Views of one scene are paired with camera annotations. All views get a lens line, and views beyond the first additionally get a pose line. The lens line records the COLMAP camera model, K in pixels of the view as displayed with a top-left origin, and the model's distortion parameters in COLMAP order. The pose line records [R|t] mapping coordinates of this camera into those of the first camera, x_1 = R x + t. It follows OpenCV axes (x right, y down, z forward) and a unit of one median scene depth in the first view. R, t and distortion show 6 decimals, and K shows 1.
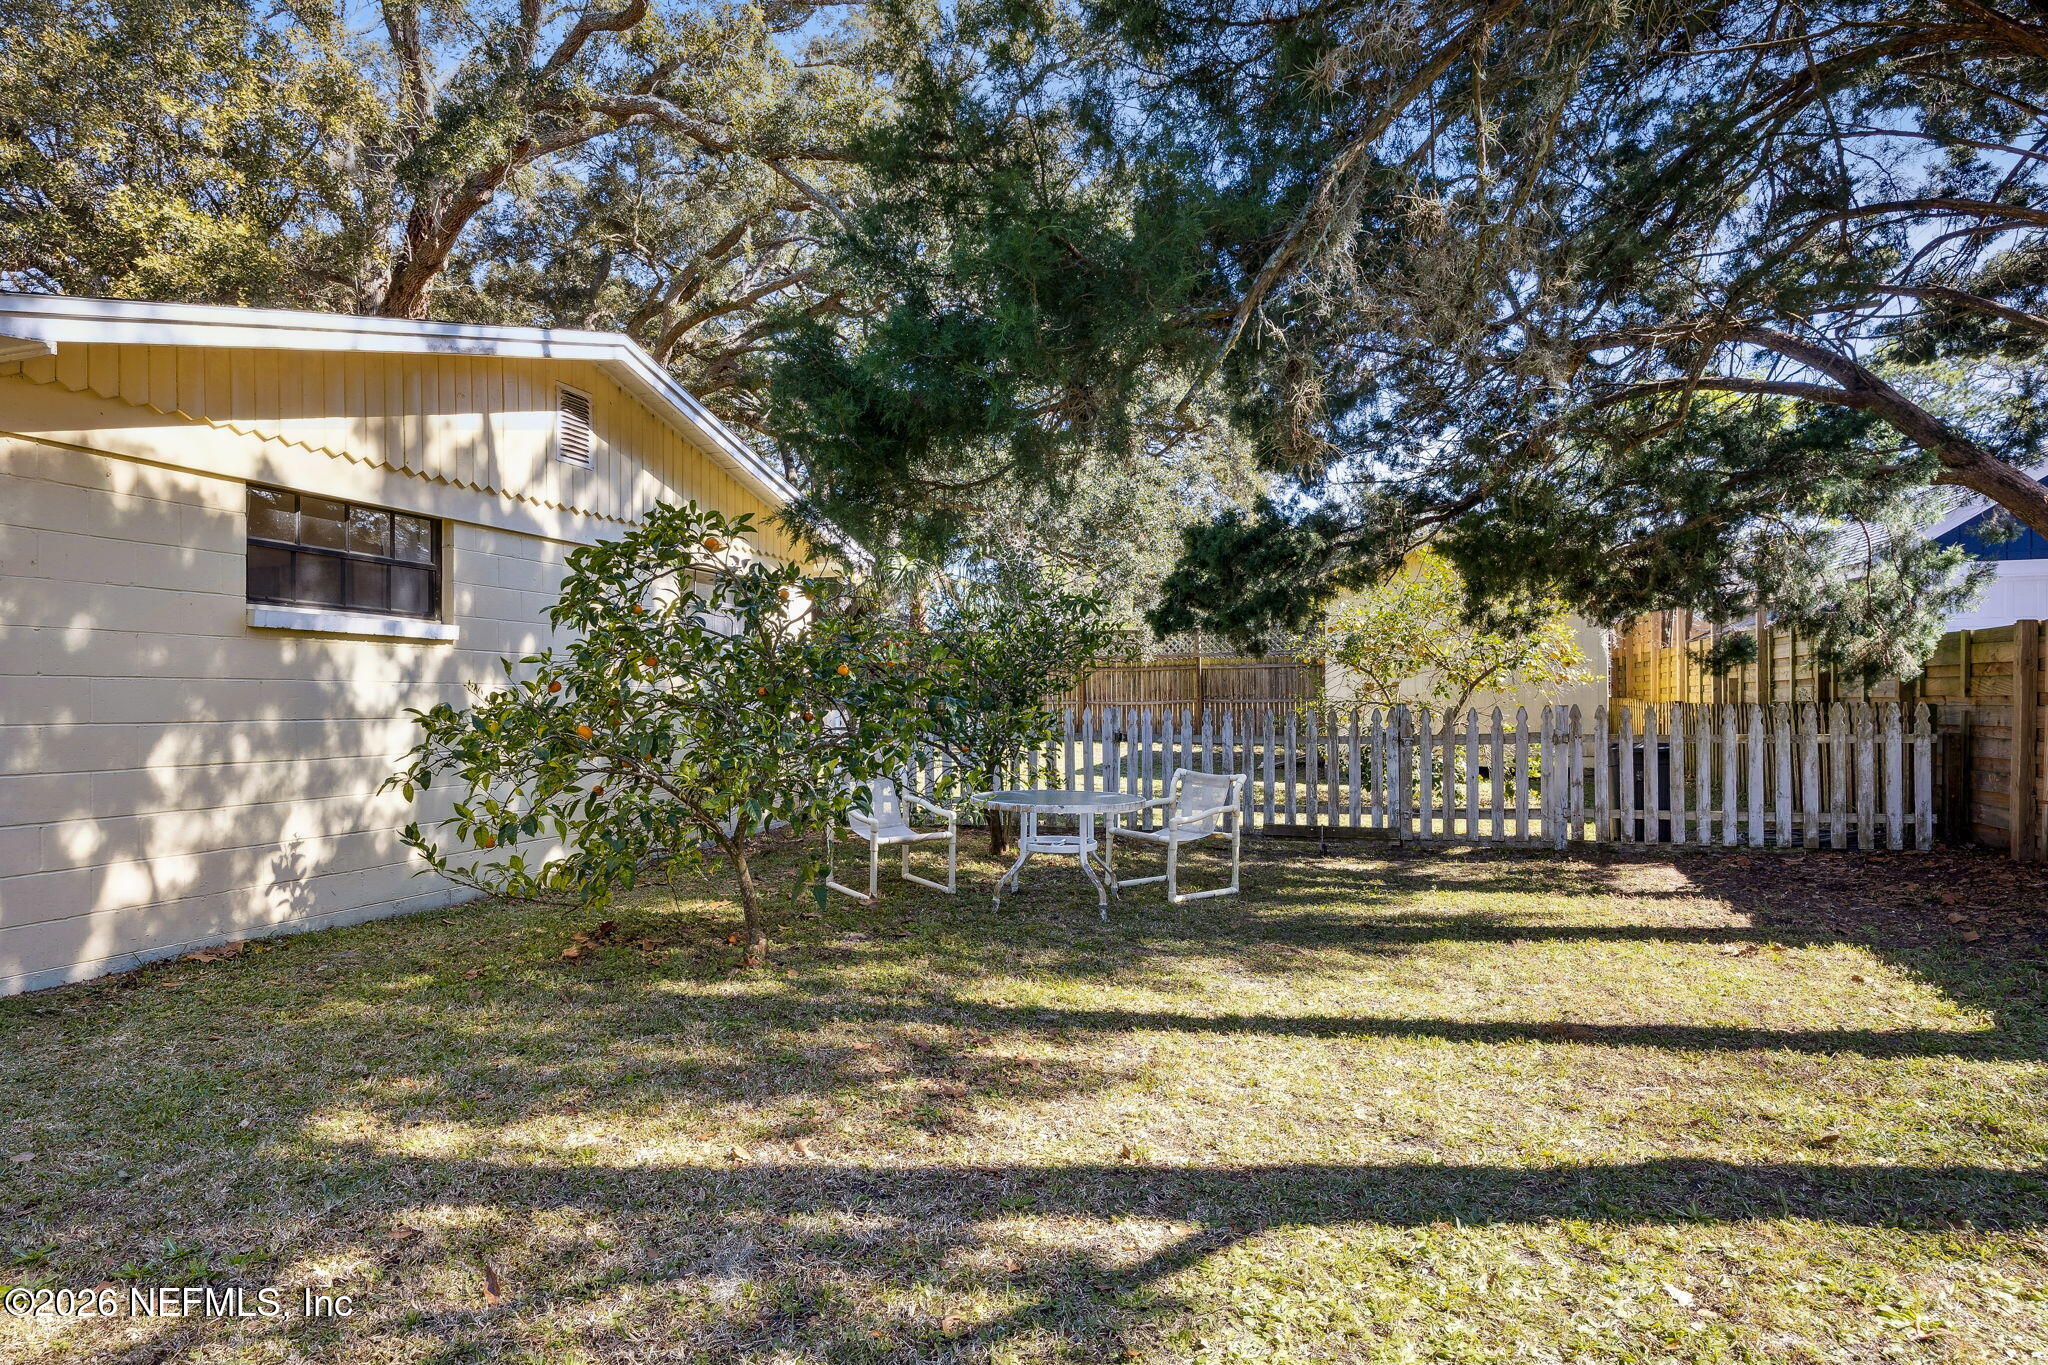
lens RADIAL K [[1165.1, 0, 1024.0], [0, 1165.1, 682.5], [0, 0, 1]] dist [-0.000631, -0.000114]
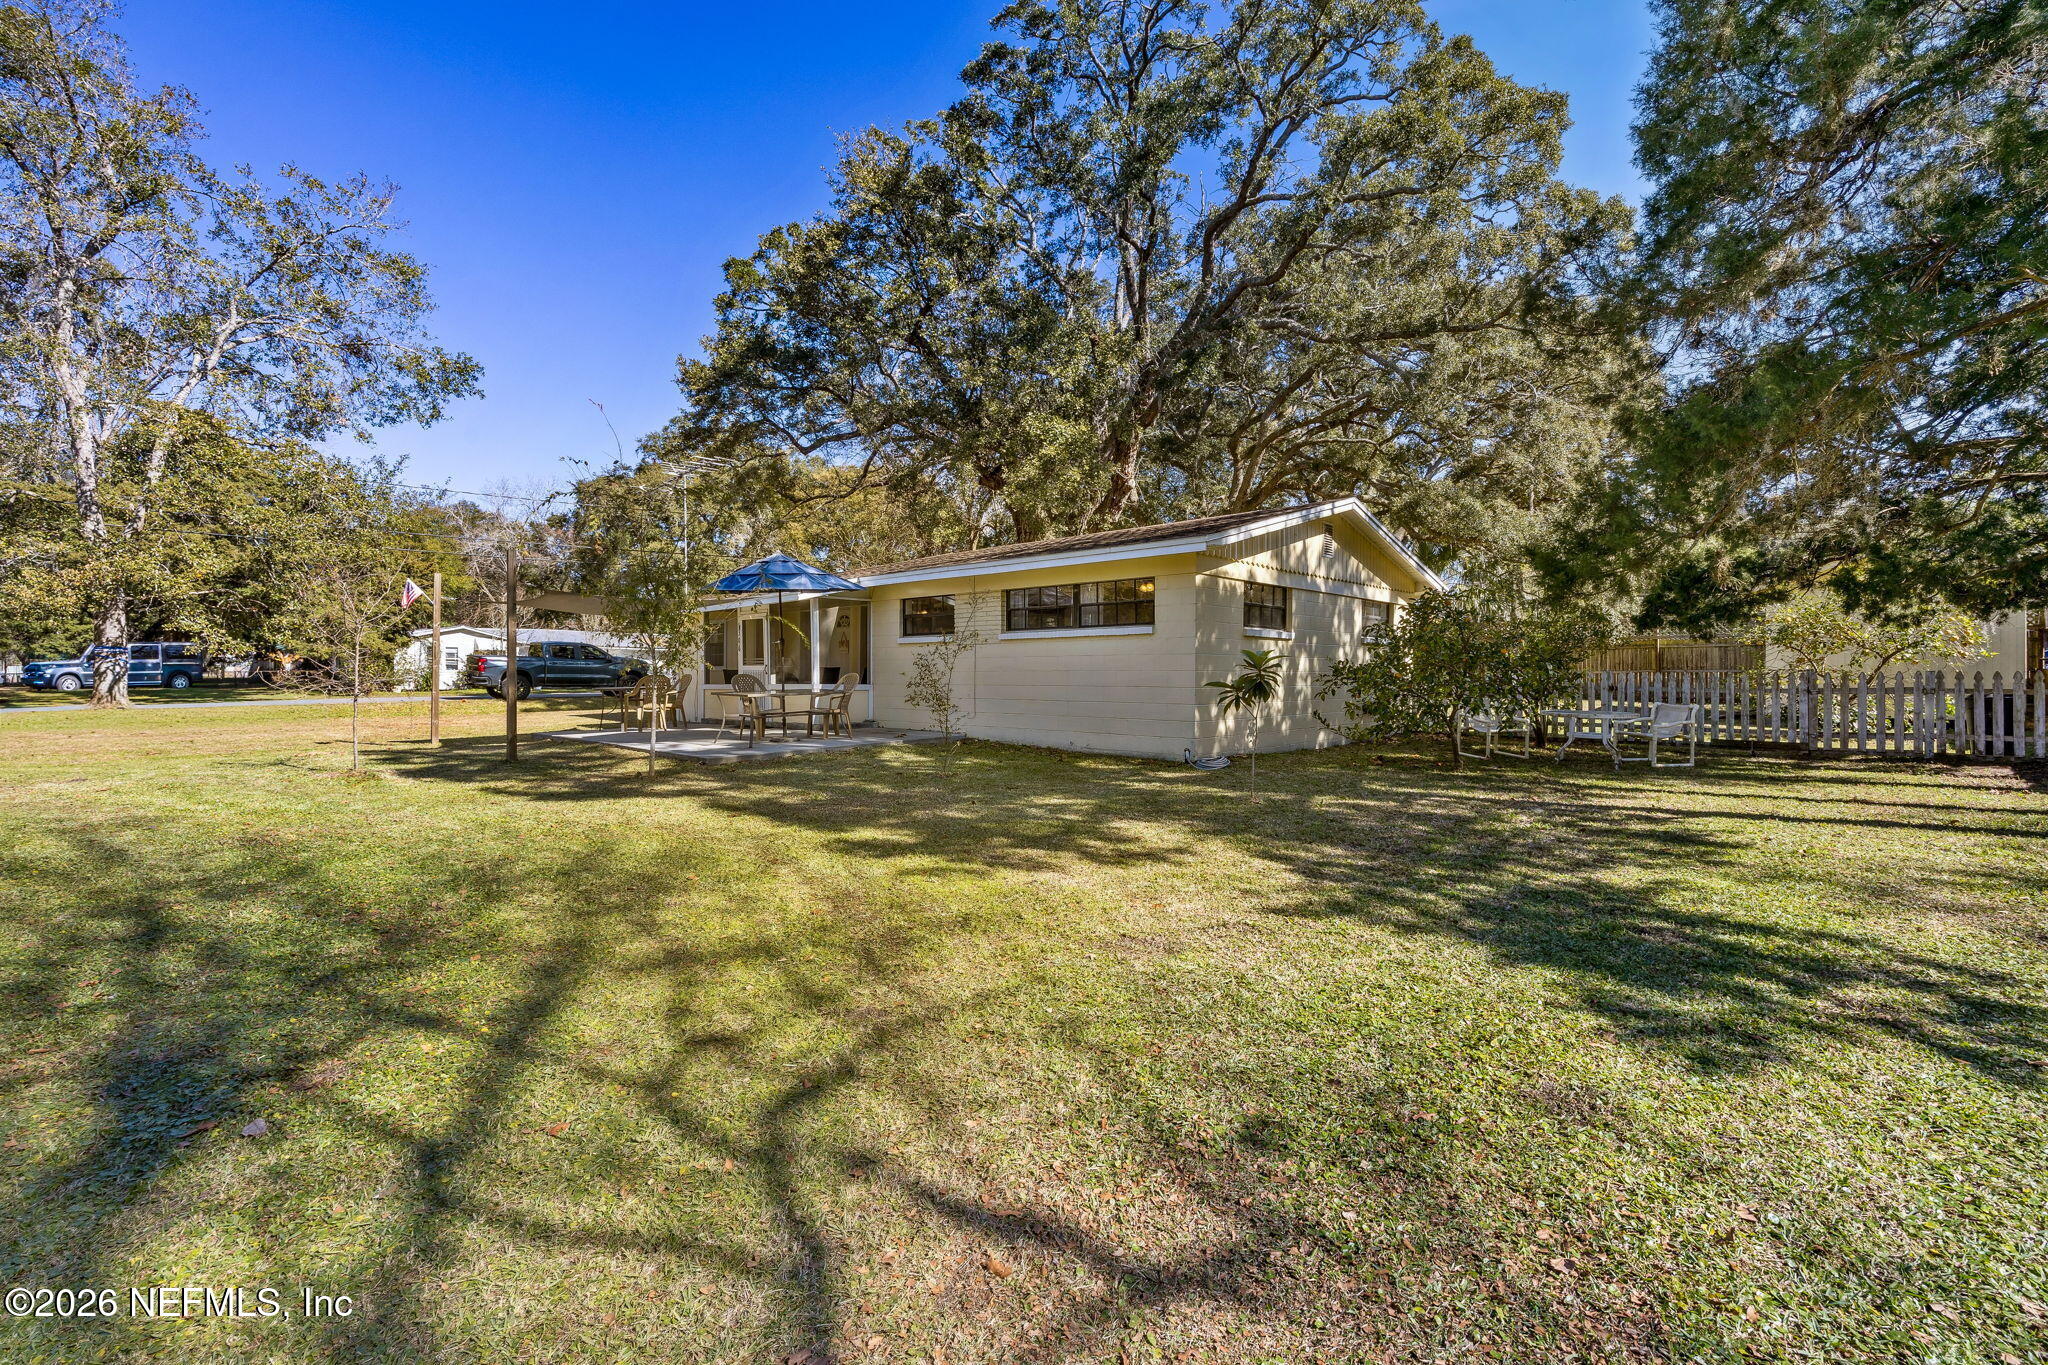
lens RADIAL K [[914.0, 0, 1024.0], [0, 914.0, 682.5], [0, 0, 1]] dist [-0.011001, -0.000088]
pose [[0.902216, 0.011149, -0.431141, -0.143789], [-0.000227, 0.999678, 0.025378, 0.004221], [0.431285, -0.022798, 0.901928, -0.708941]]
